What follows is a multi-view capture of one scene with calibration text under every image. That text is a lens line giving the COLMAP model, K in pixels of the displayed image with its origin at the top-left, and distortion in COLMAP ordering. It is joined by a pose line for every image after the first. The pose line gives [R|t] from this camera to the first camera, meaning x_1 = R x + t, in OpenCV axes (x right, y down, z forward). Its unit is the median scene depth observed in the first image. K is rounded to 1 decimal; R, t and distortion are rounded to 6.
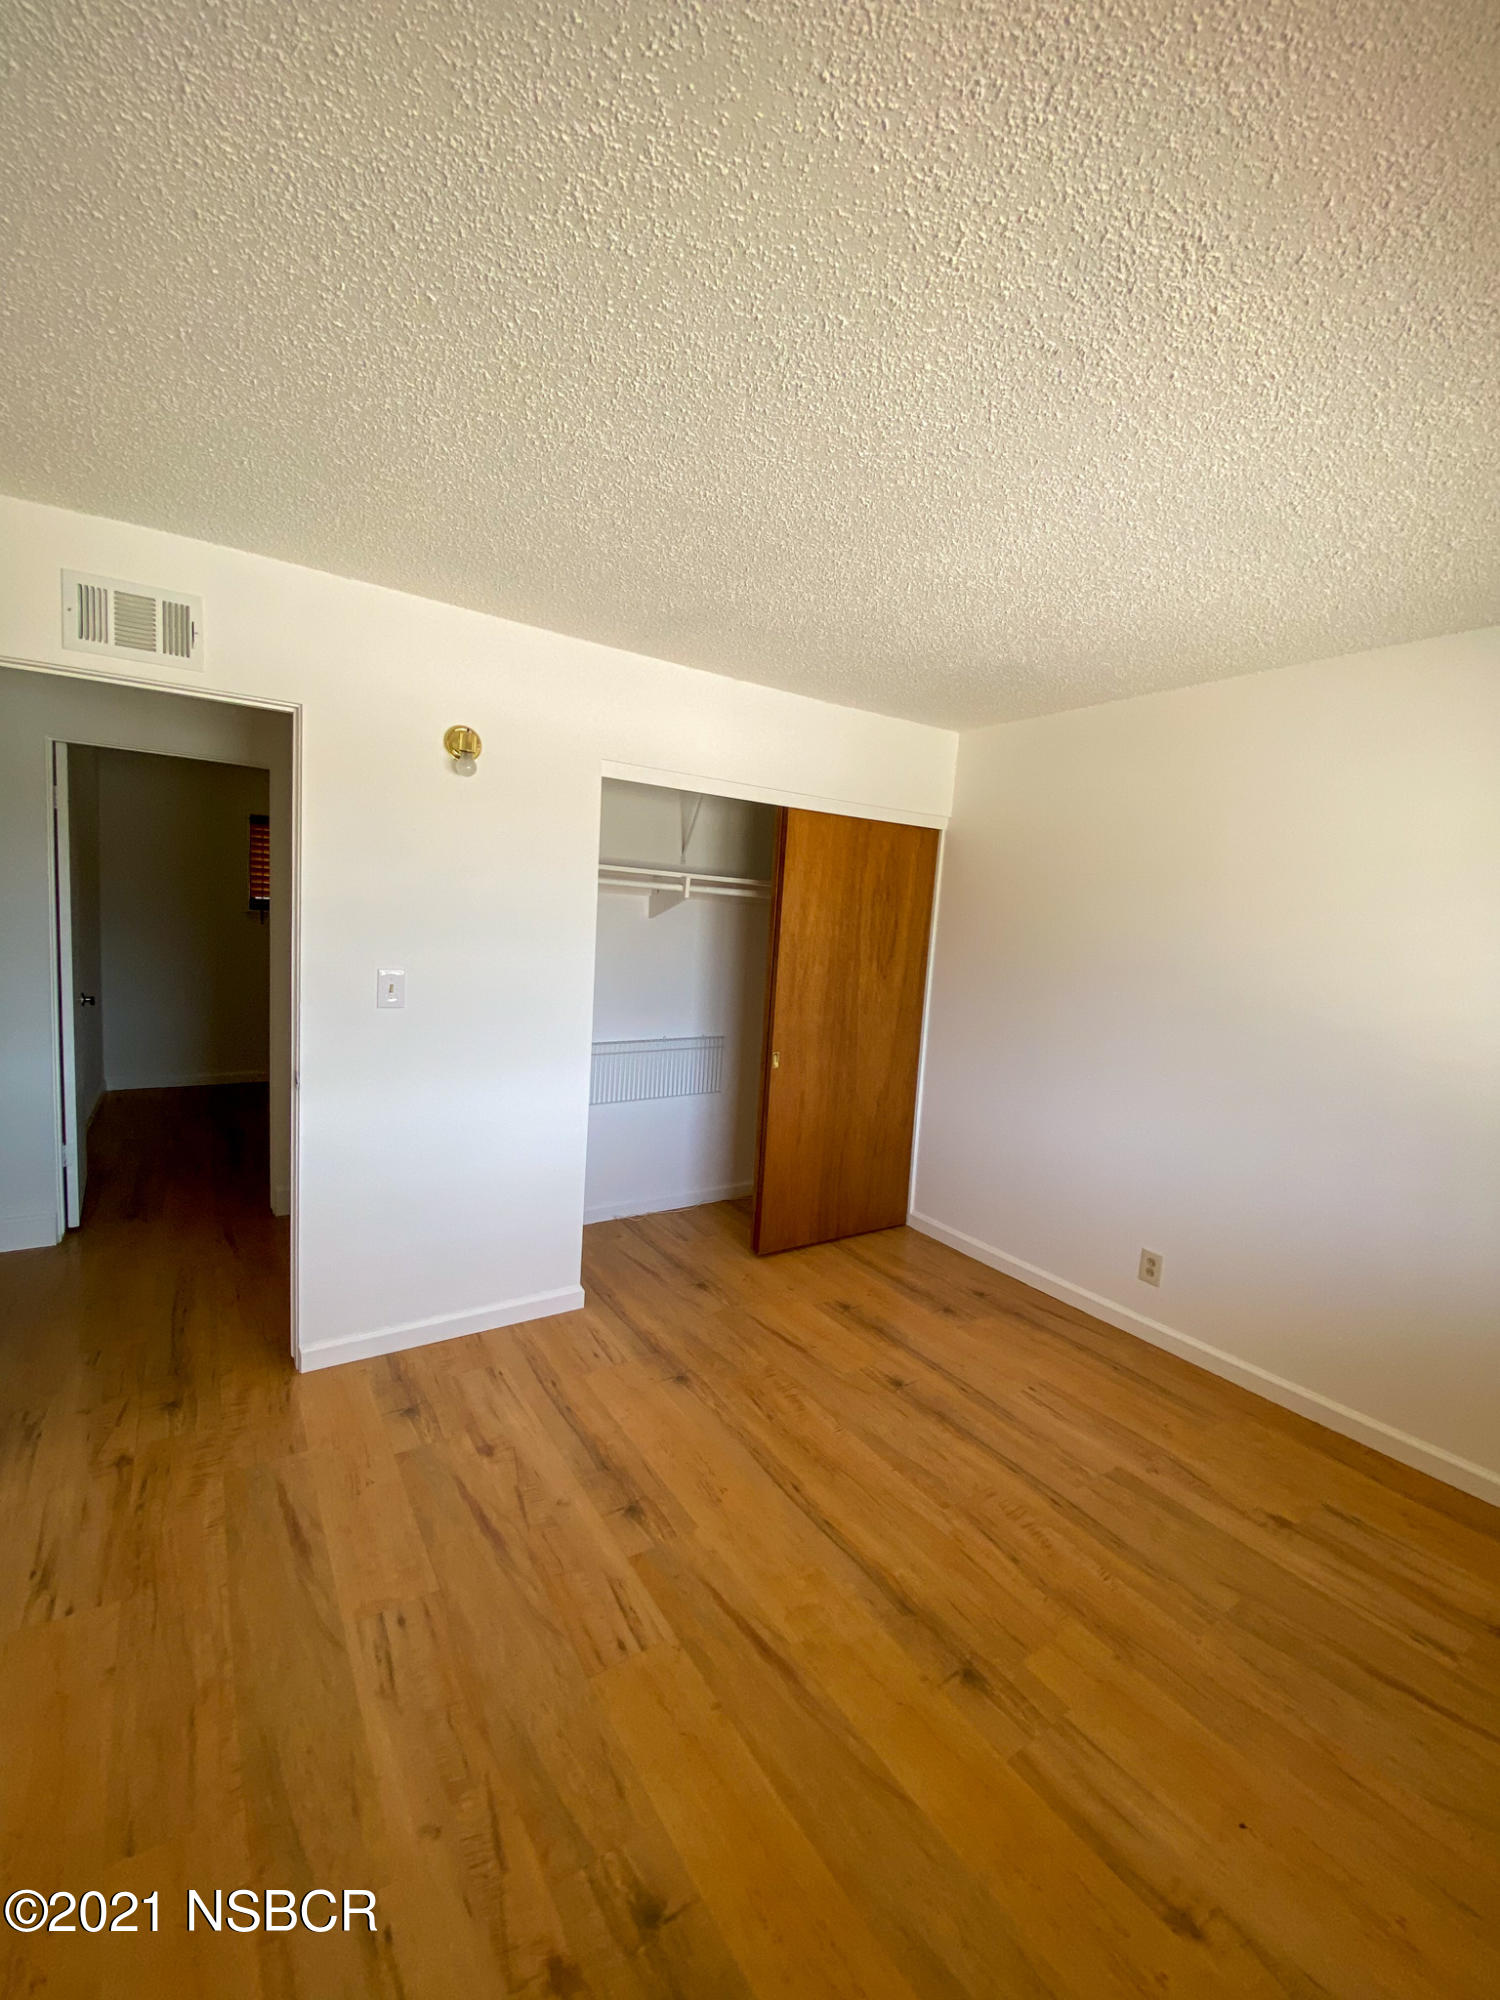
lens RADIAL K [[808.7, 0, 747.7], [0, 808.7, 992.2], [0, 0, 1]] dist [0.019666, -0.020664]
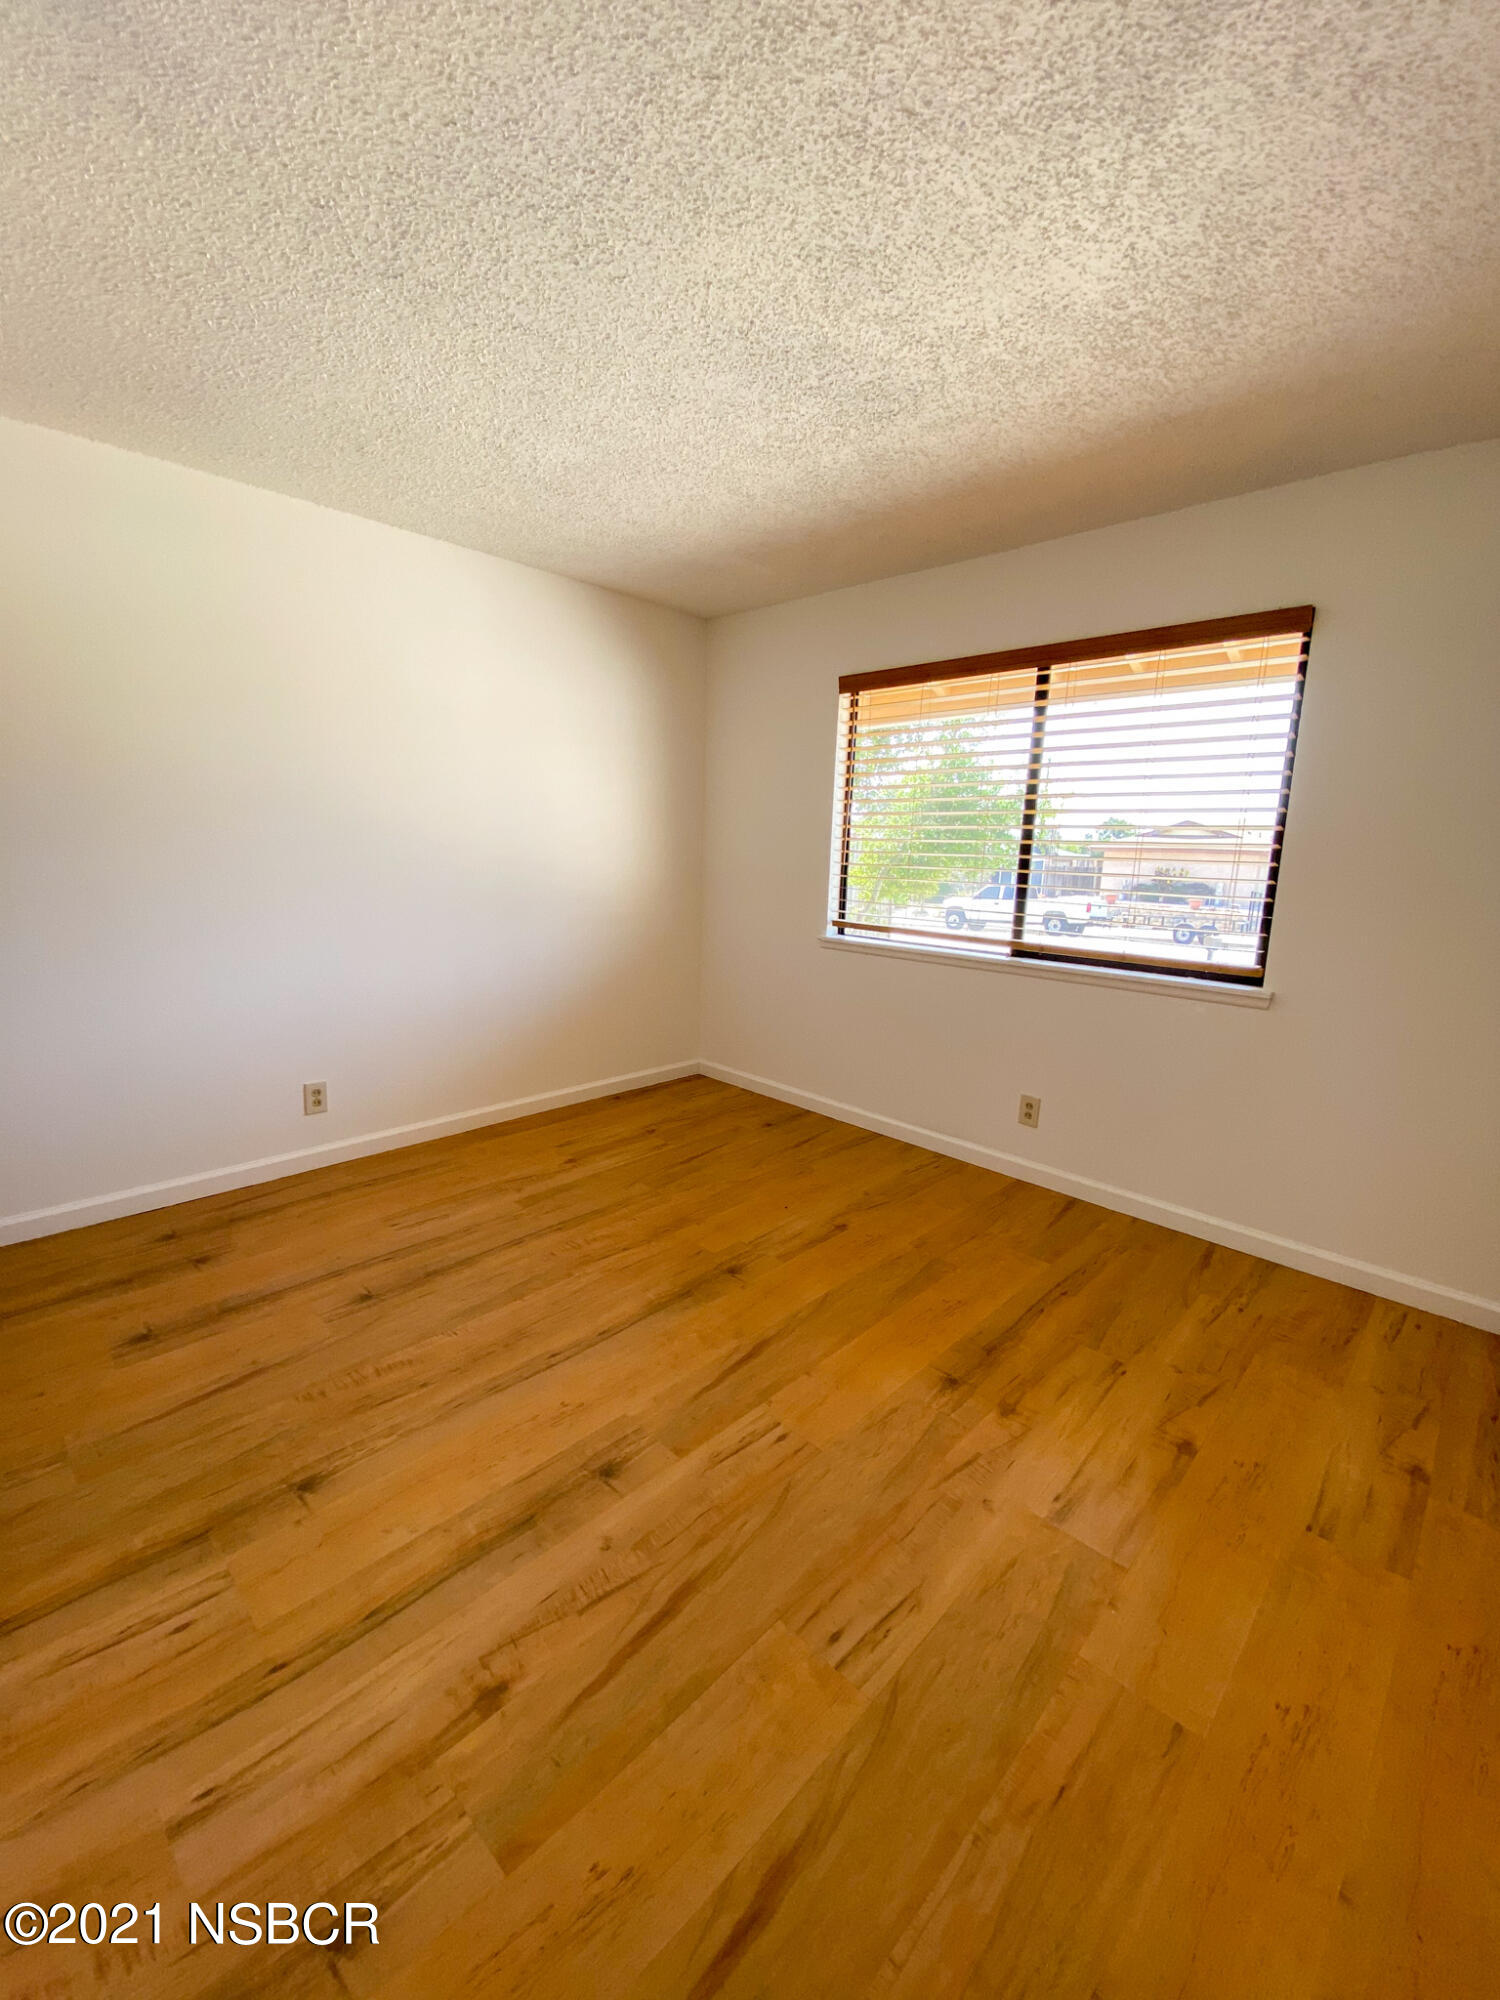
lens RADIAL K [[808.7, 0, 747.7], [0, 808.7, 992.2], [0, 0, 1]] dist [0.019666, -0.020664]
pose [[-0.207414, -0.237991, 0.948862, -0.754413], [0.051578, 0.965946, 0.253550, -0.031360], [-0.976893, 0.101530, -0.188076, 0.869741]]
